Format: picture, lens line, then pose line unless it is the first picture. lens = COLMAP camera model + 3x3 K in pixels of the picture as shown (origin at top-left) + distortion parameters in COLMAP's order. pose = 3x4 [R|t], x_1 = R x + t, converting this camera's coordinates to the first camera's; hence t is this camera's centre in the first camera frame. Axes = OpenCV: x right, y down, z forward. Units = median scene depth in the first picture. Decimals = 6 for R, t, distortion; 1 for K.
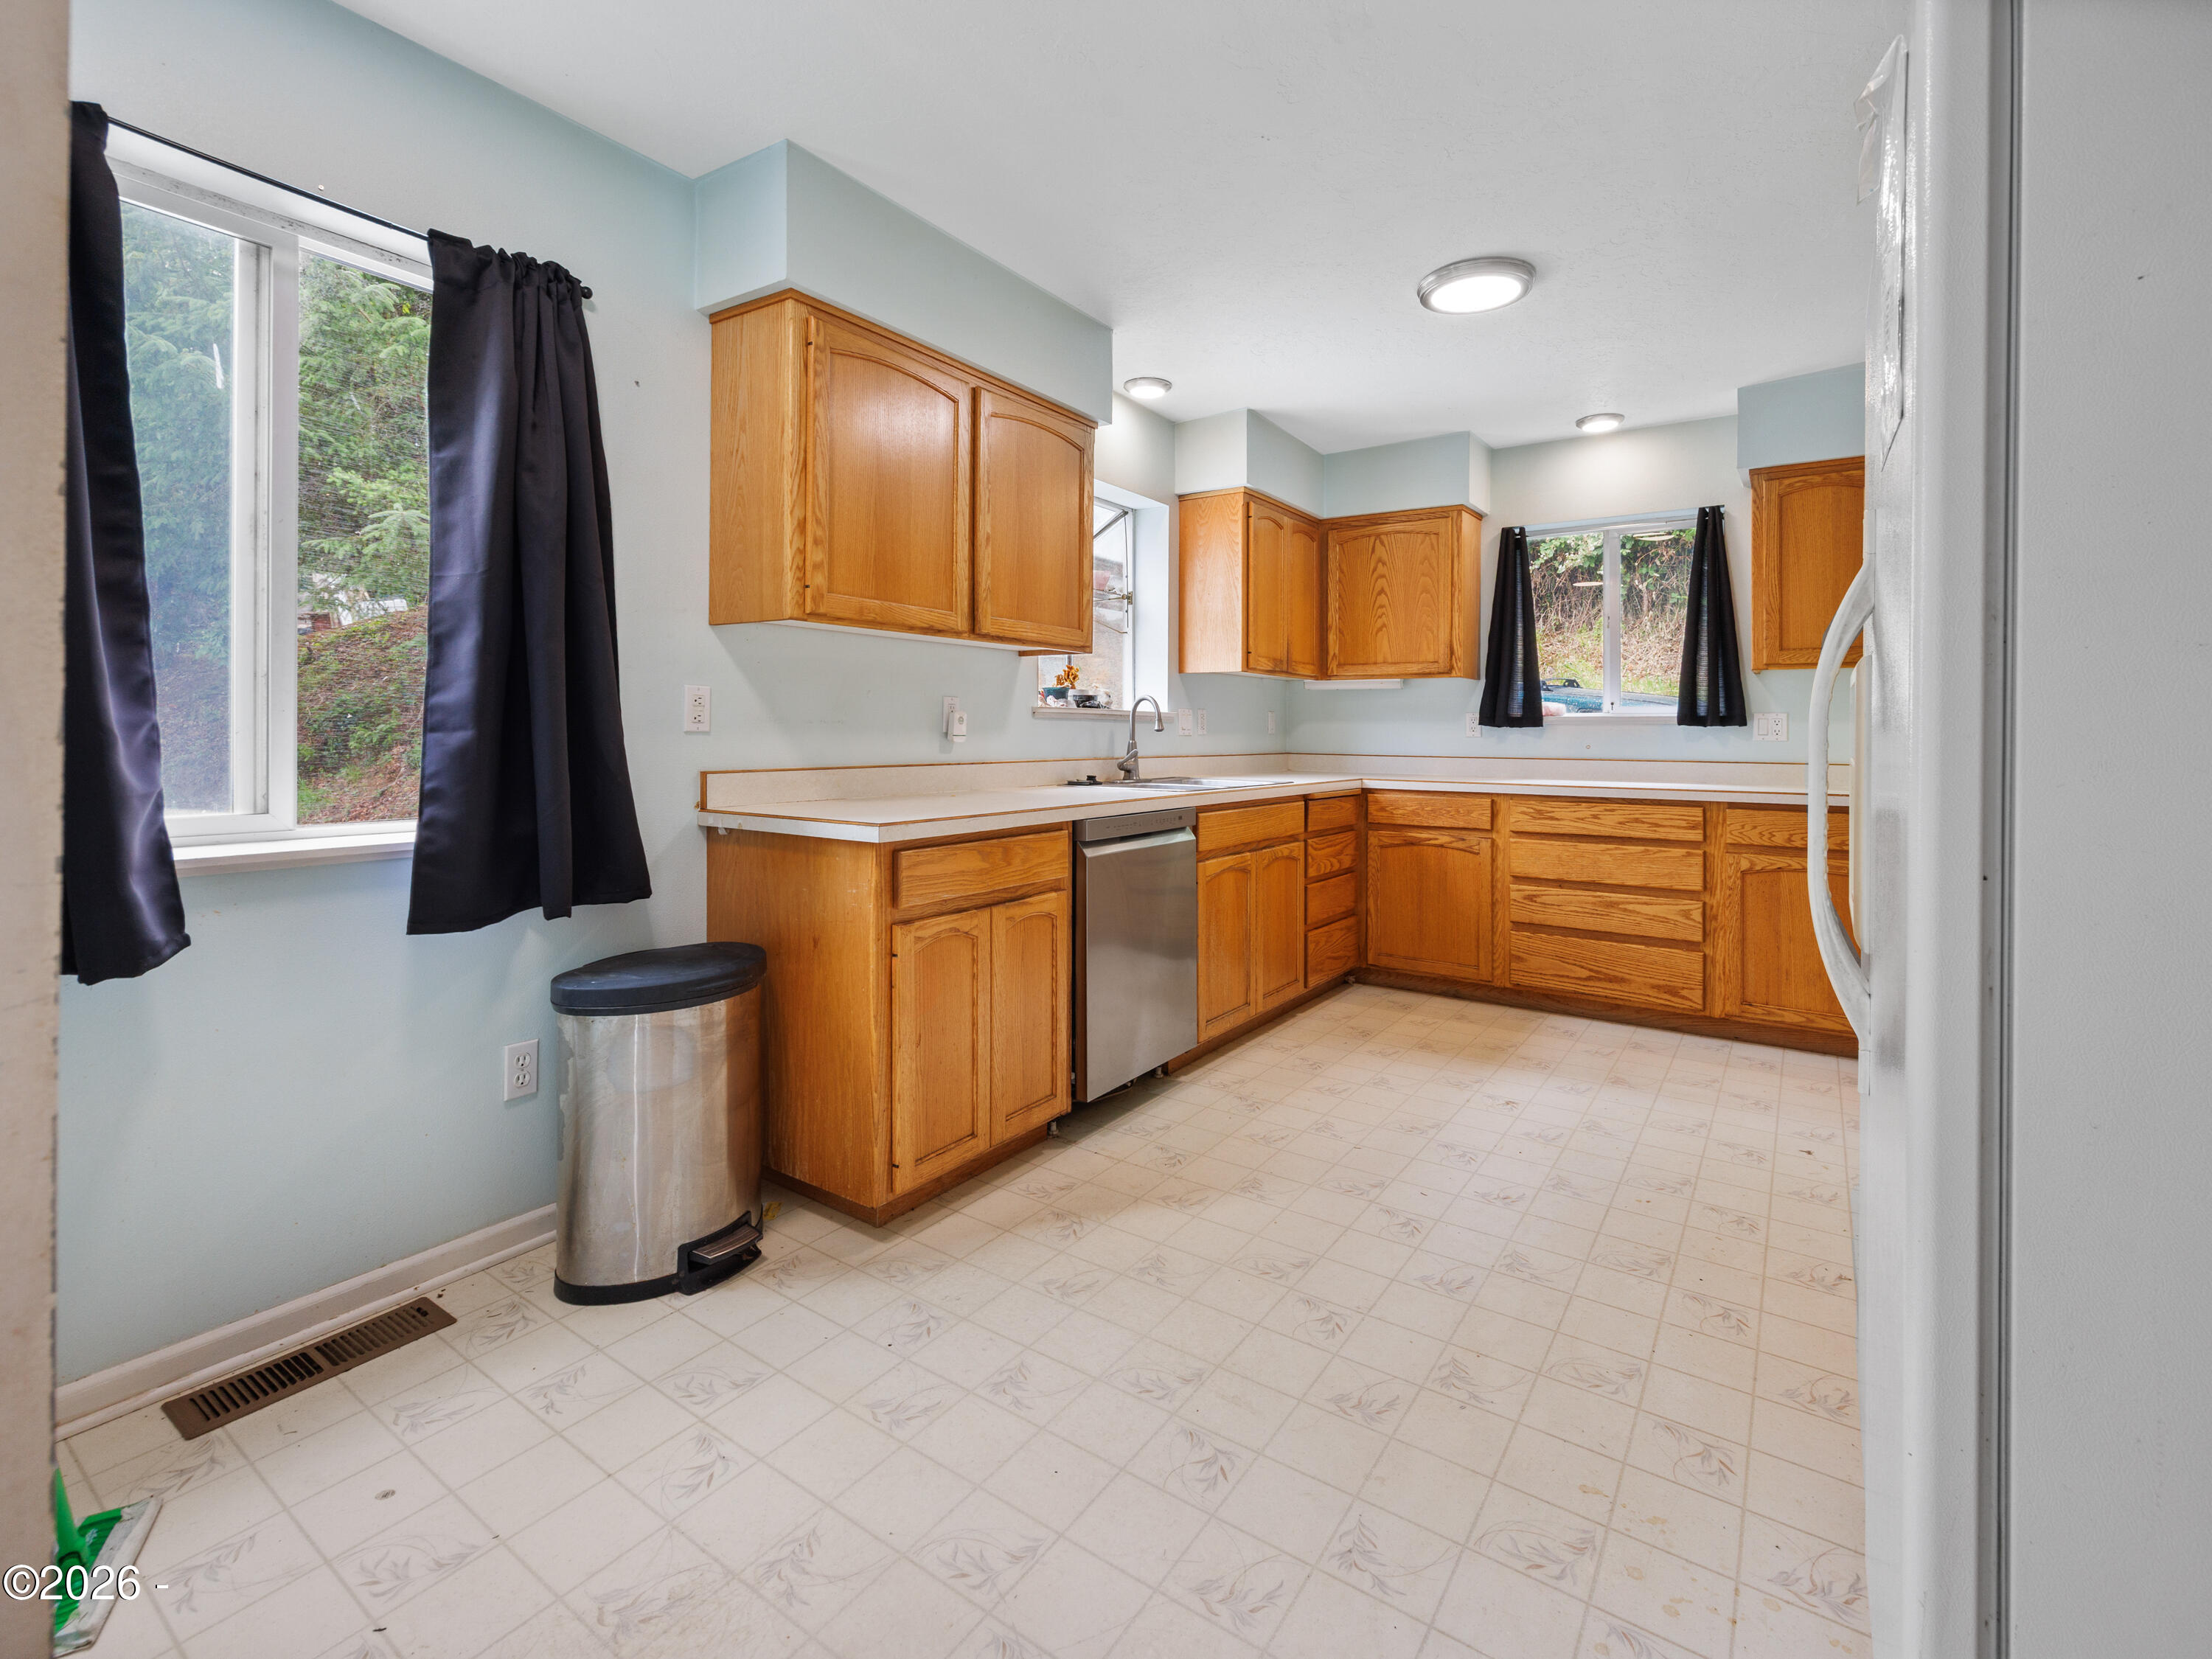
lens RADIAL K [[1012.8, 0, 1103.2], [0, 1012.8, 758.9], [0, 0, 1]] dist [0.002280, 0.000603]
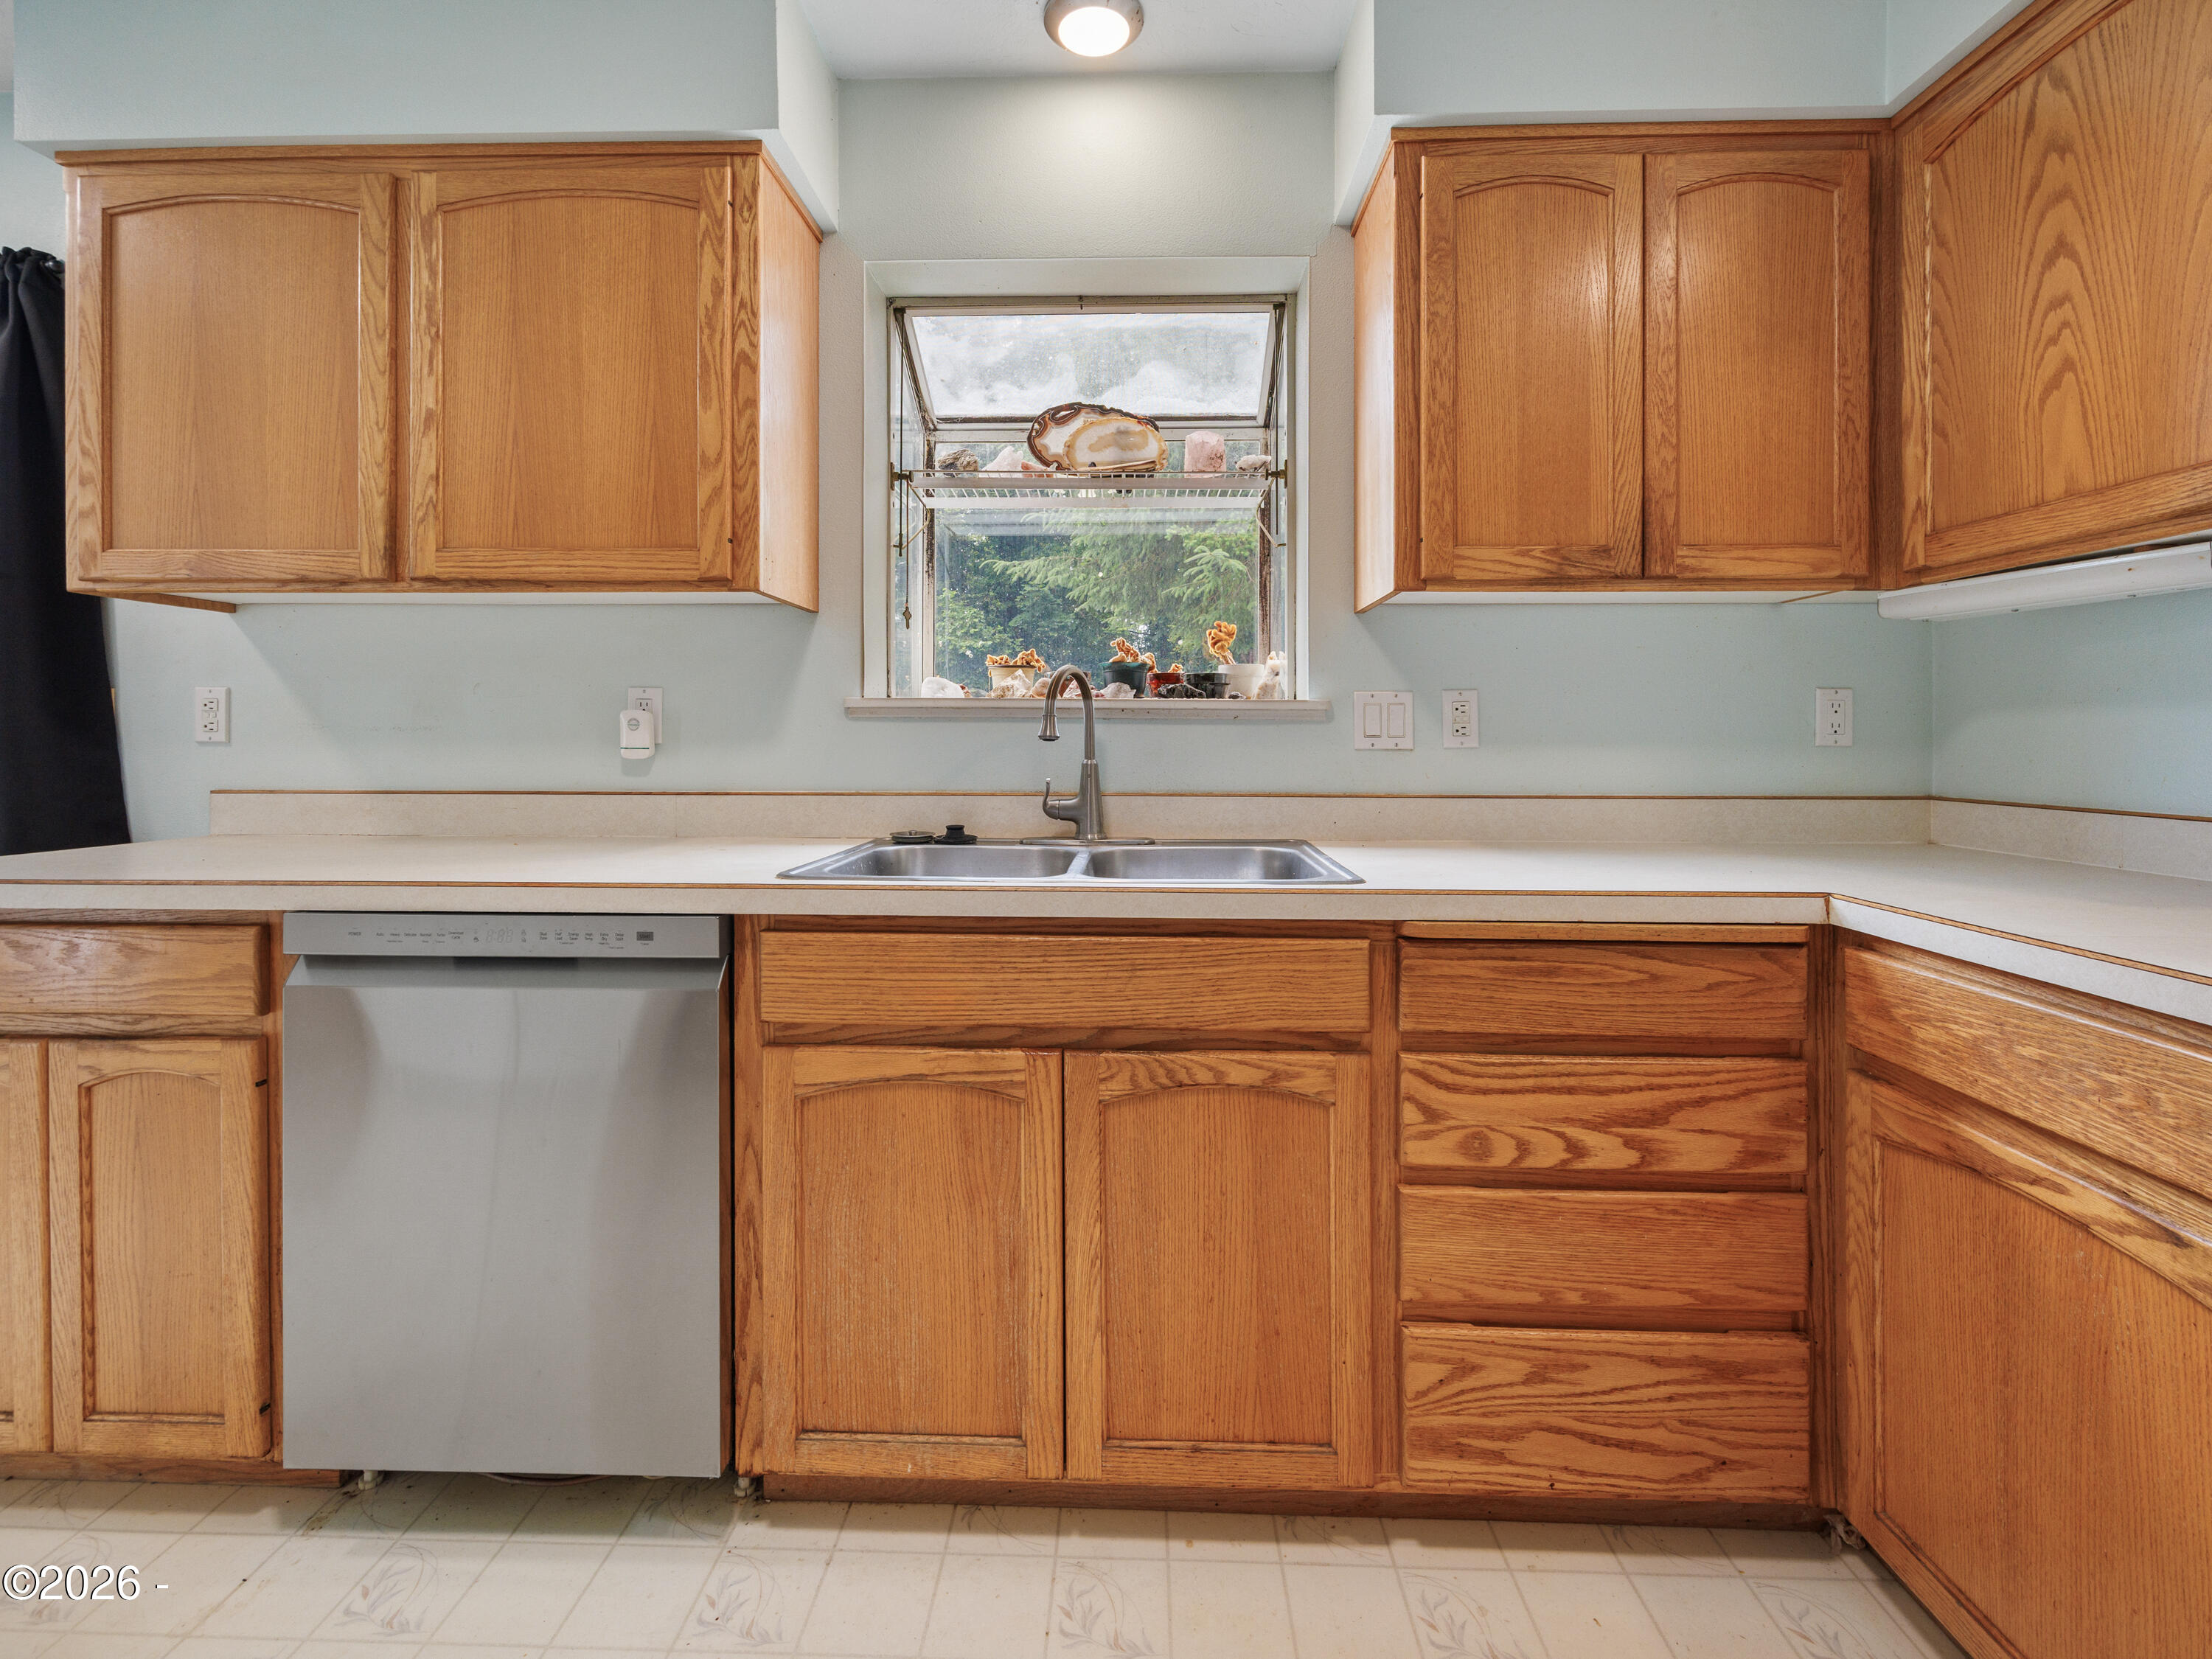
lens RADIAL K [[1012.8, 0, 1103.2], [0, 1012.8, 758.9], [0, 0, 1]] dist [0.002280, 0.000603]
pose [[0.543744, 0.009738, -0.839195, 0.468566], [-0.022055, 0.999753, -0.002689, -0.018248], [0.838962, 0.019971, 0.543824, 0.784032]]
